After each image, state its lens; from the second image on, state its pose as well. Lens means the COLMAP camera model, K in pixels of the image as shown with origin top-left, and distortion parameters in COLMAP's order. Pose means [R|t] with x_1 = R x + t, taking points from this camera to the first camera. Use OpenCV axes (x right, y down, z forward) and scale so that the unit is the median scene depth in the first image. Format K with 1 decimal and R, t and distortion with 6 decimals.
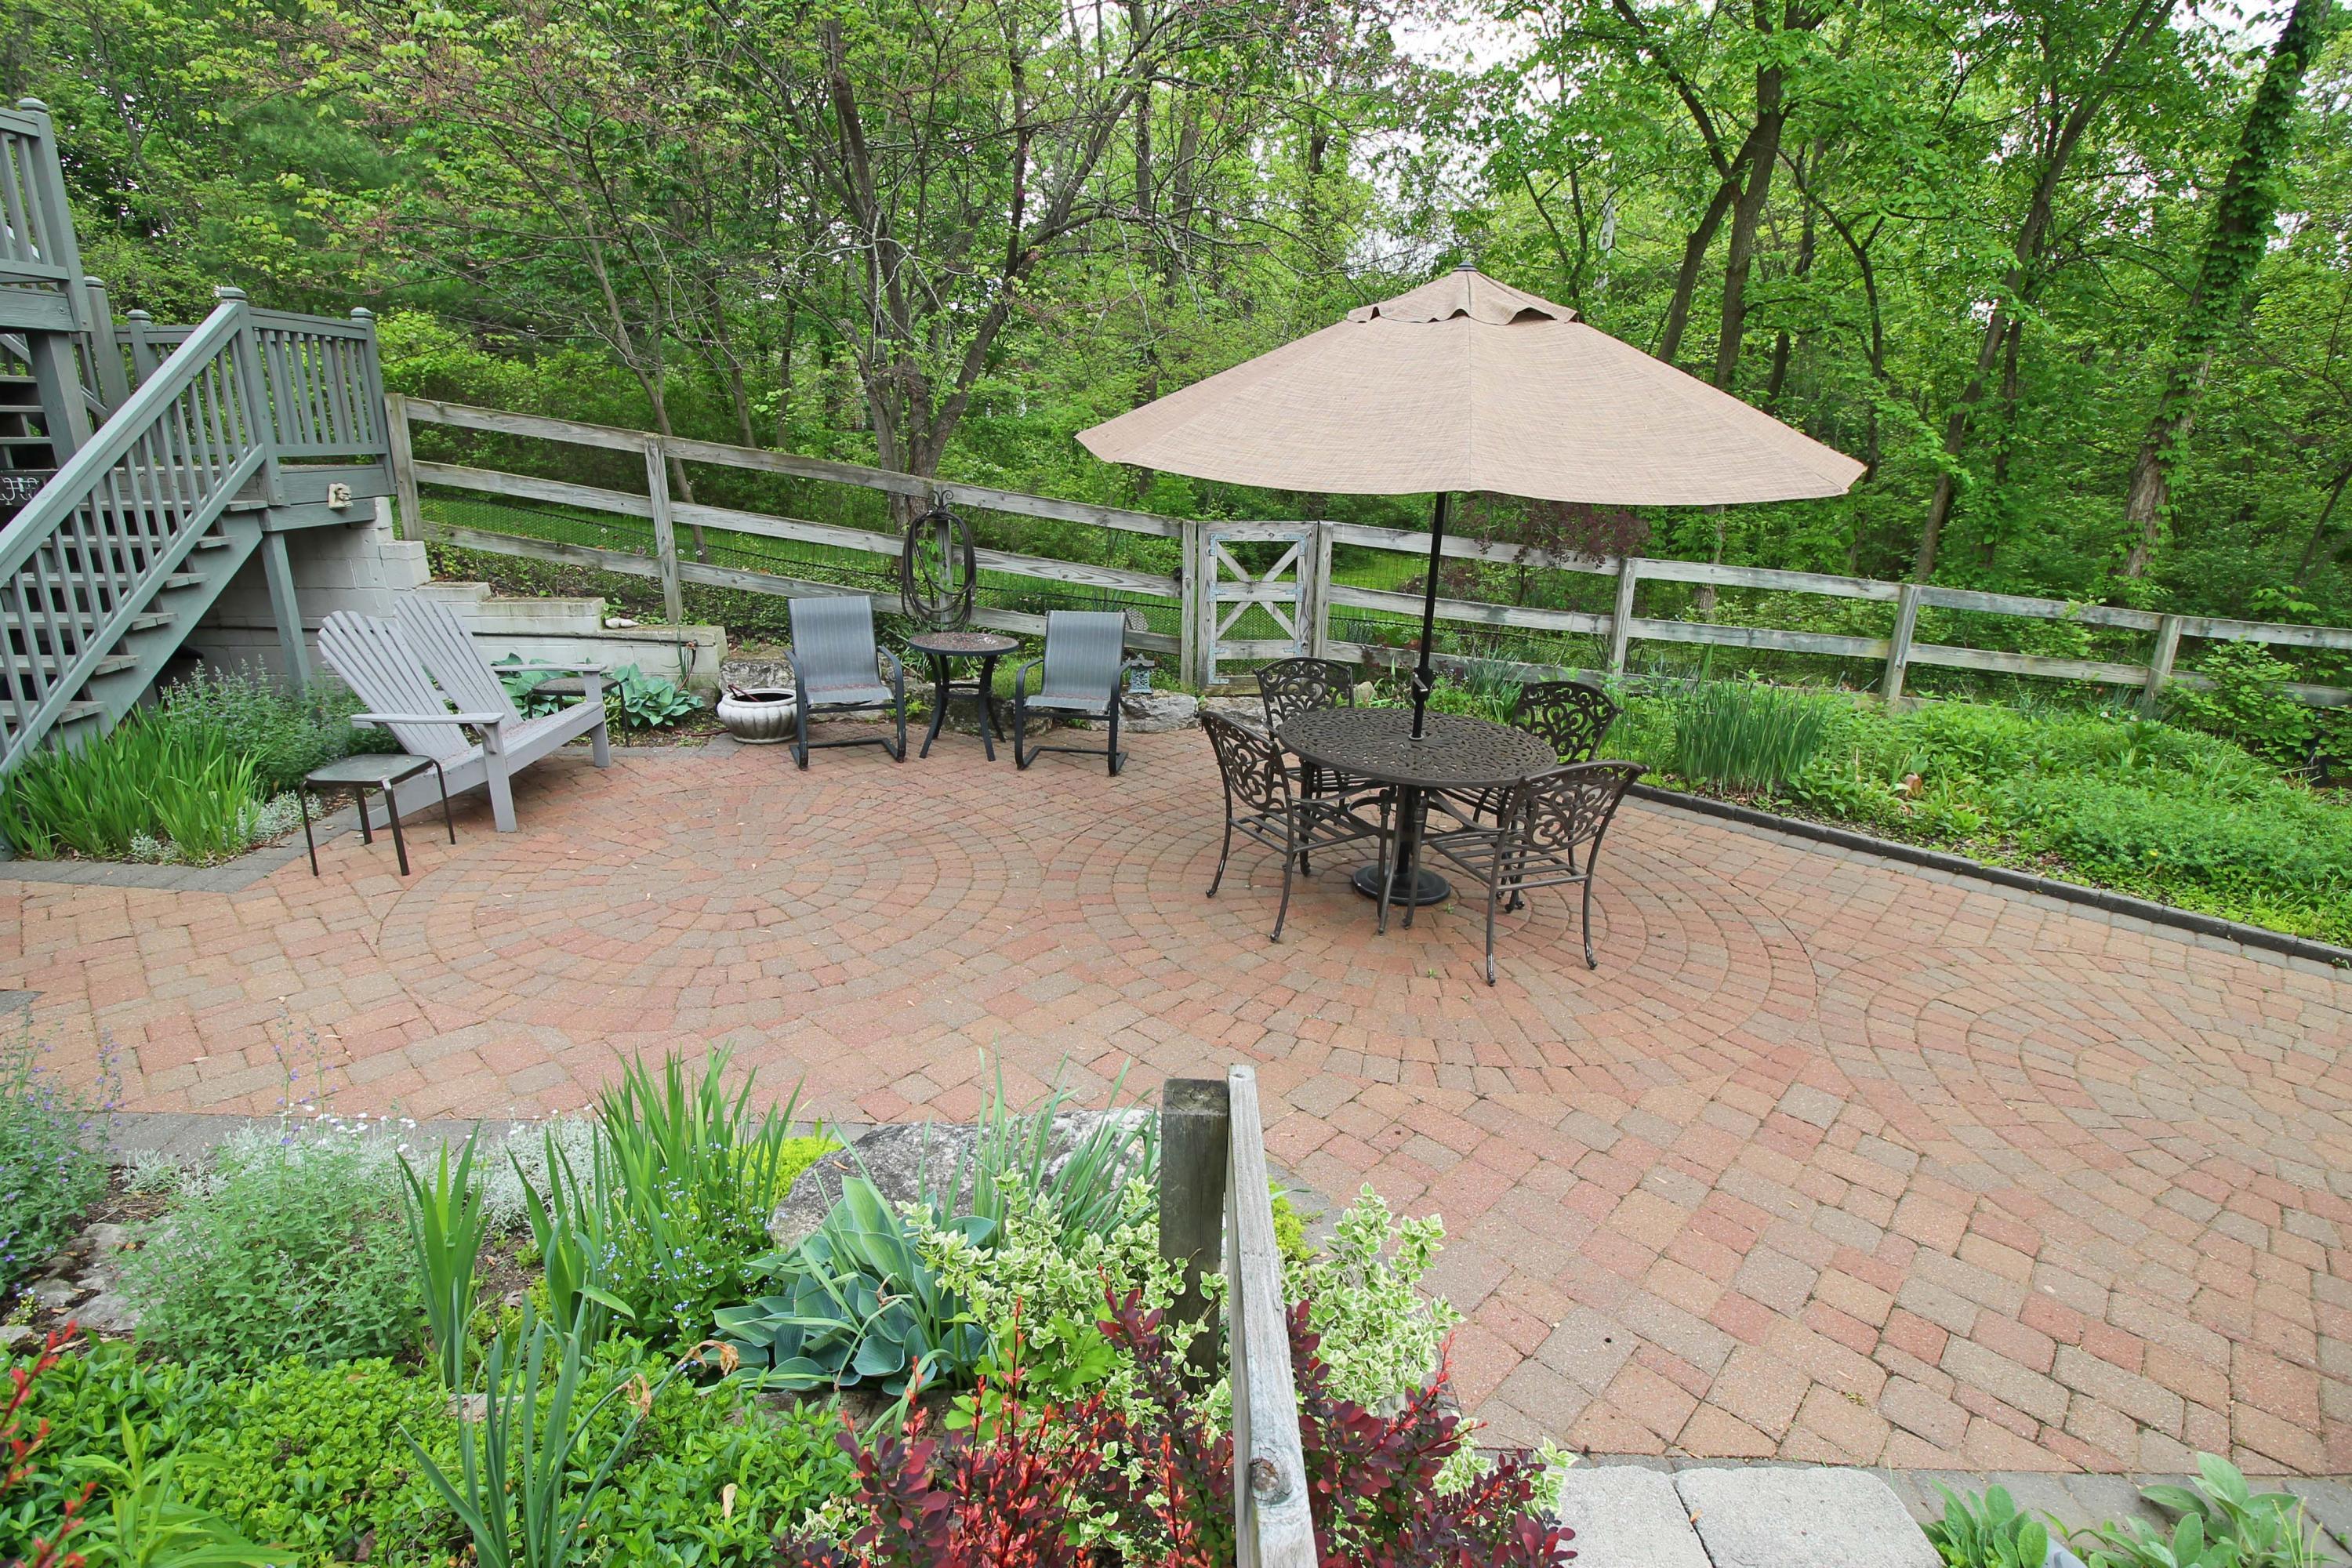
lens RADIAL K [[1106.1, 0, 1169.0], [0, 1106.1, 765.2], [0, 0, 1]] dist [-0.002774, -0.011362]
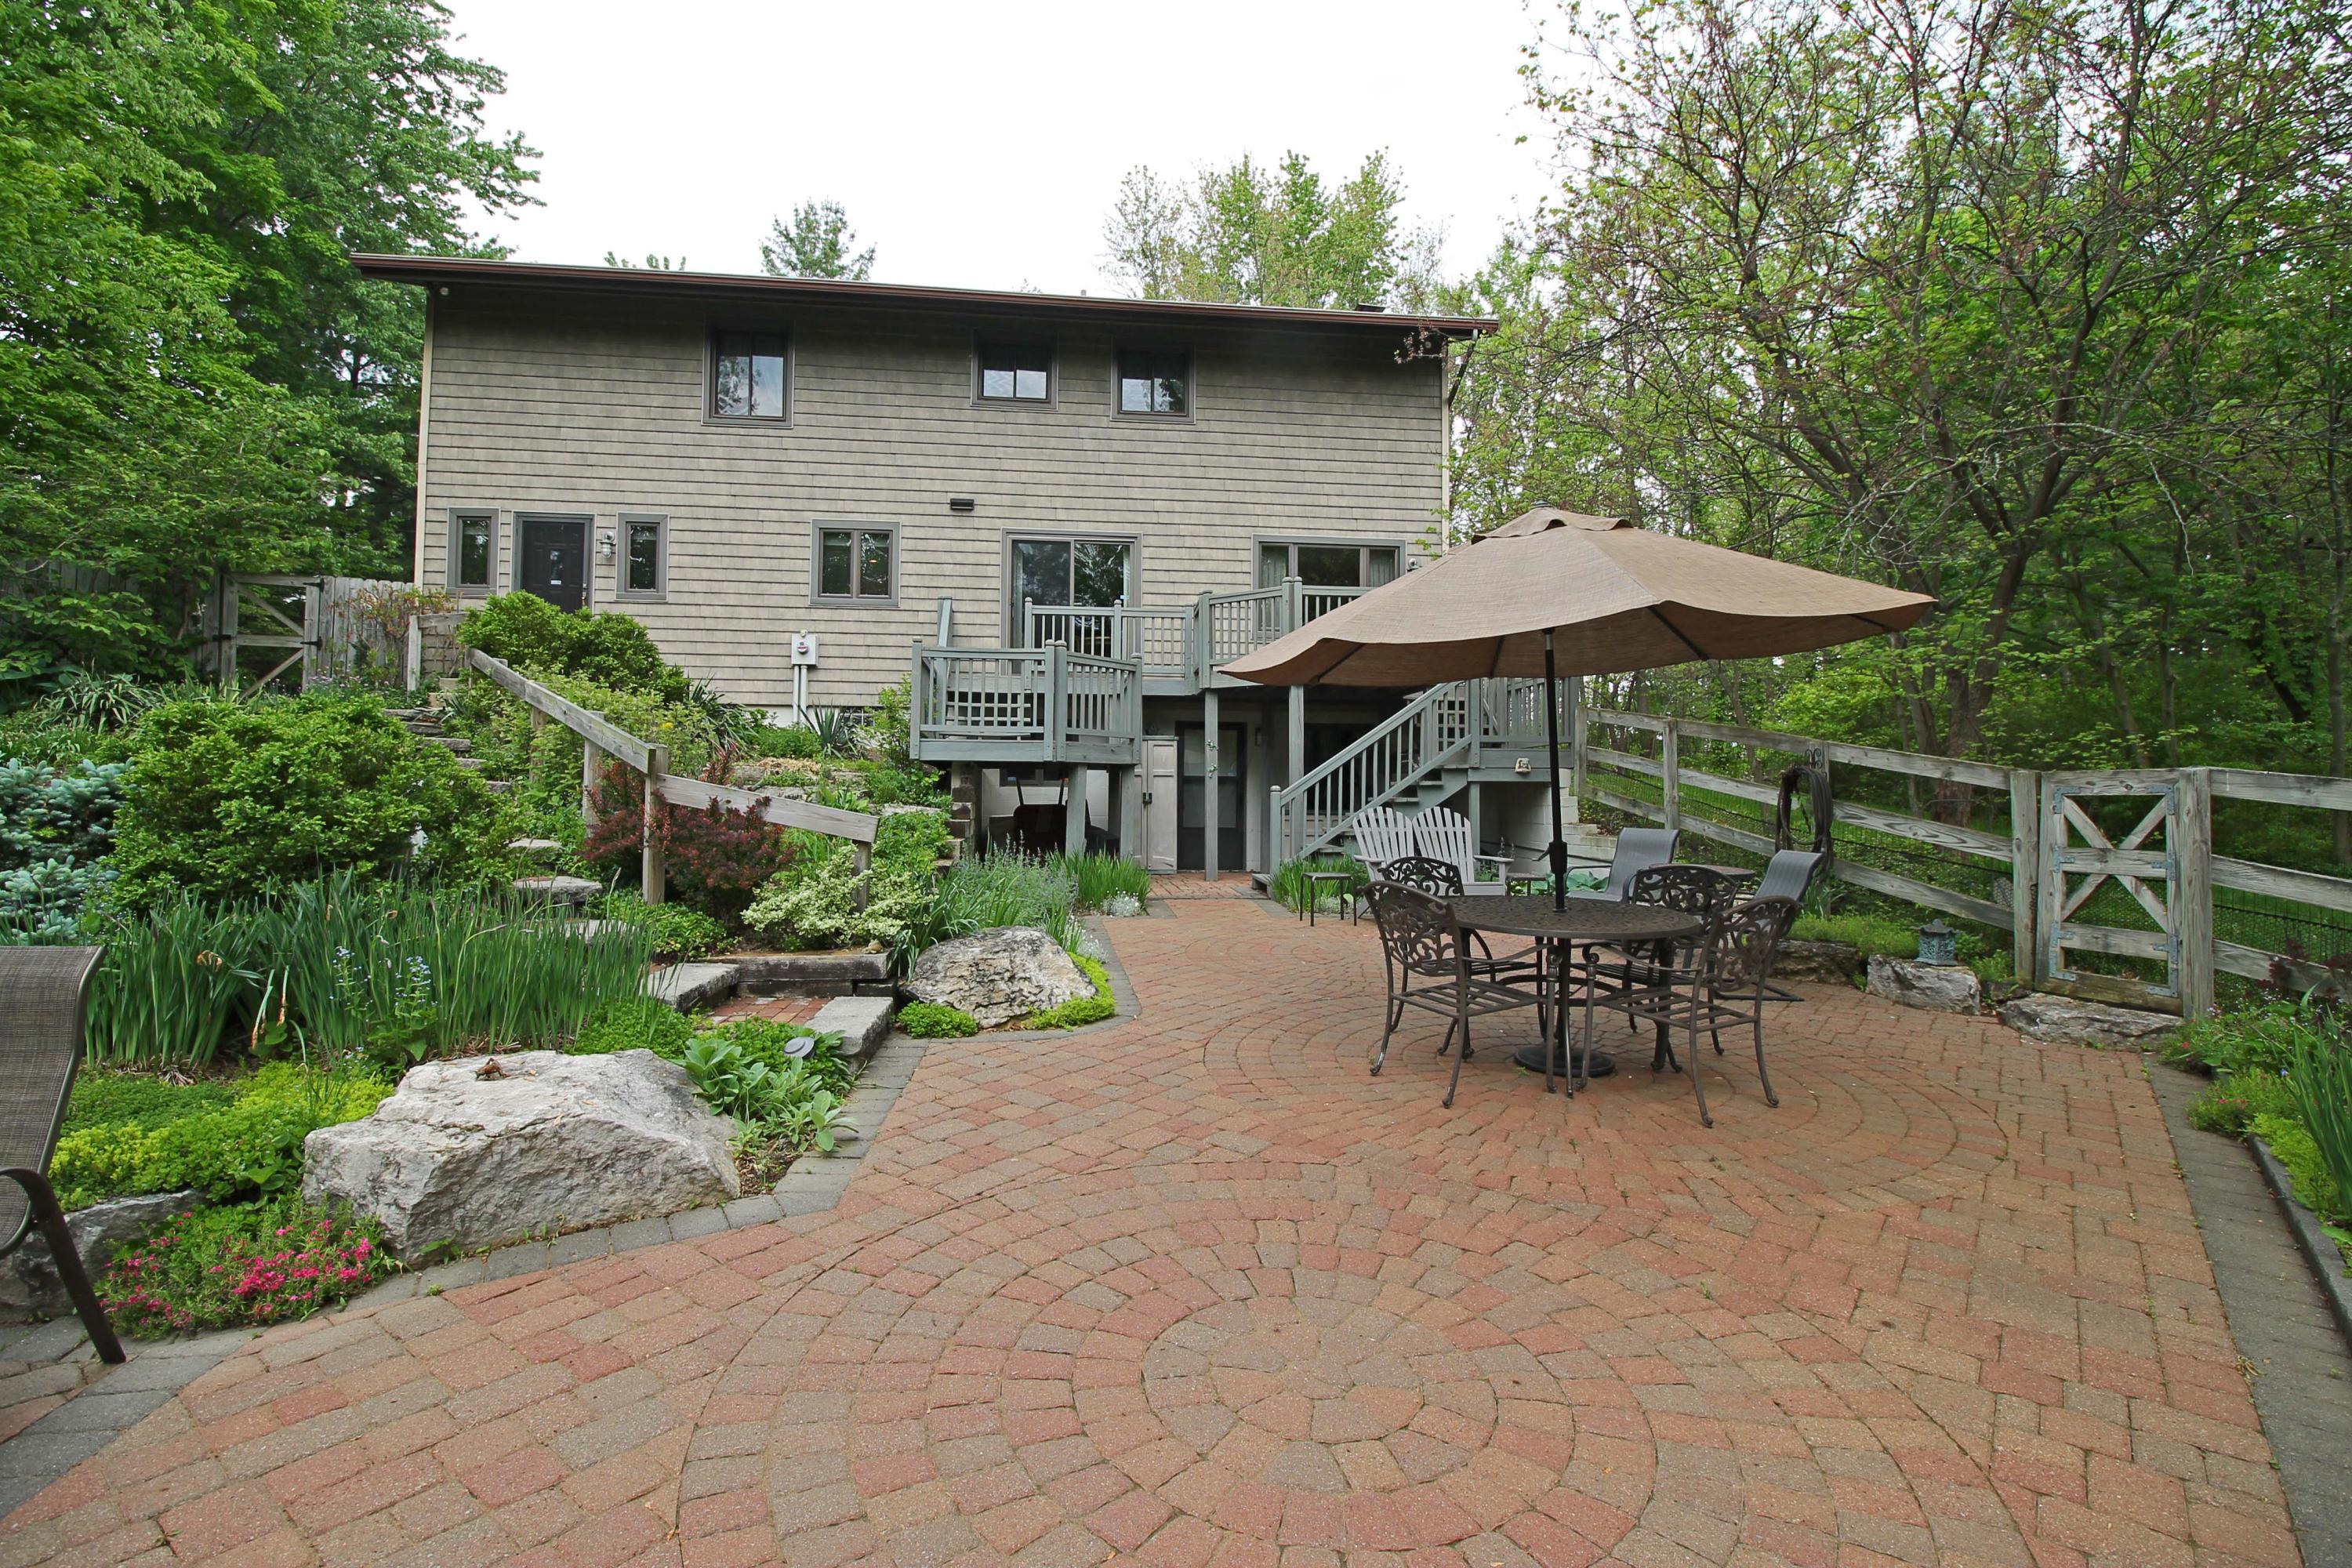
lens RADIAL K [[1106.1, 0, 1179.4], [0, 1106.1, 748.6], [0, 0, 1]] dist [-0.002774, -0.011362]
pose [[0.083714, -0.053958, -0.995028, 0.775180], [-0.296064, 0.952097, -0.076538, 0.013019], [0.951492, 0.301000, 0.063728, 0.337386]]
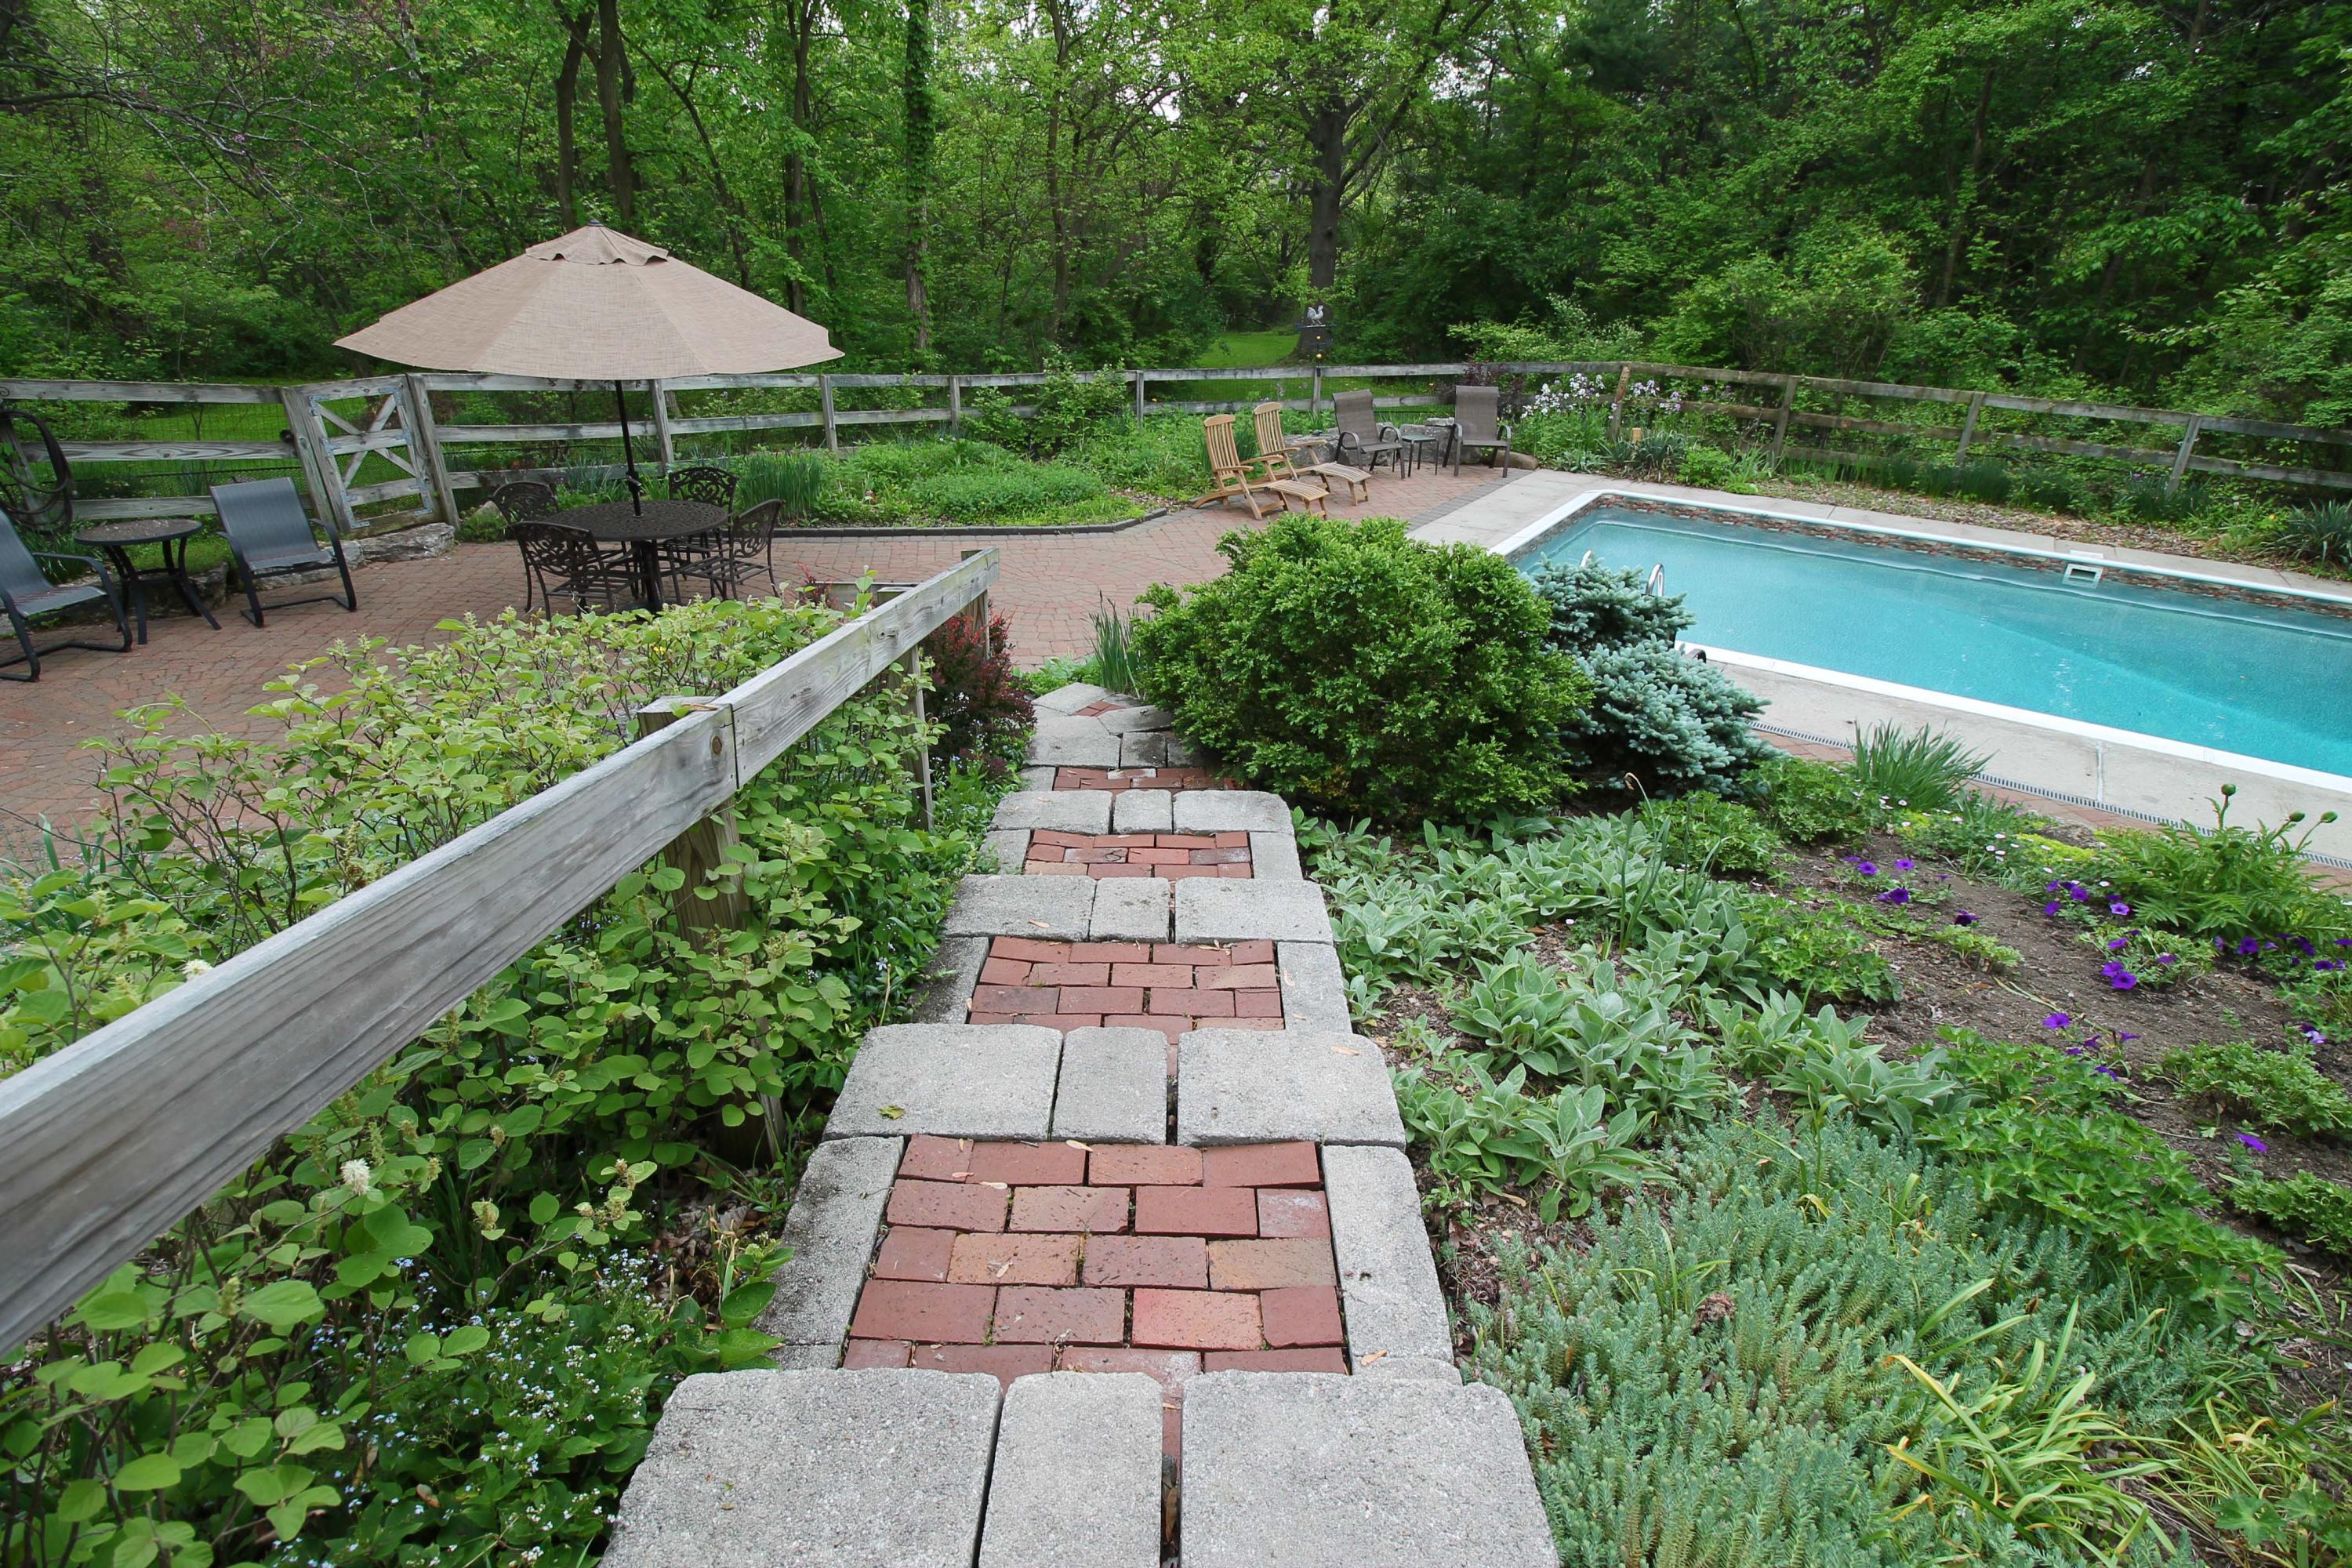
lens RADIAL K [[1106.1, 0, 1164.7], [0, 1106.1, 762.2], [0, 0, 1]] dist [-0.002774, -0.011362]
pose [[0.593498, -0.356439, 0.721603, -0.385957], [0.218414, 0.934269, 0.281846, 0.015860], [-0.774632, -0.009667, 0.632338, -0.394507]]
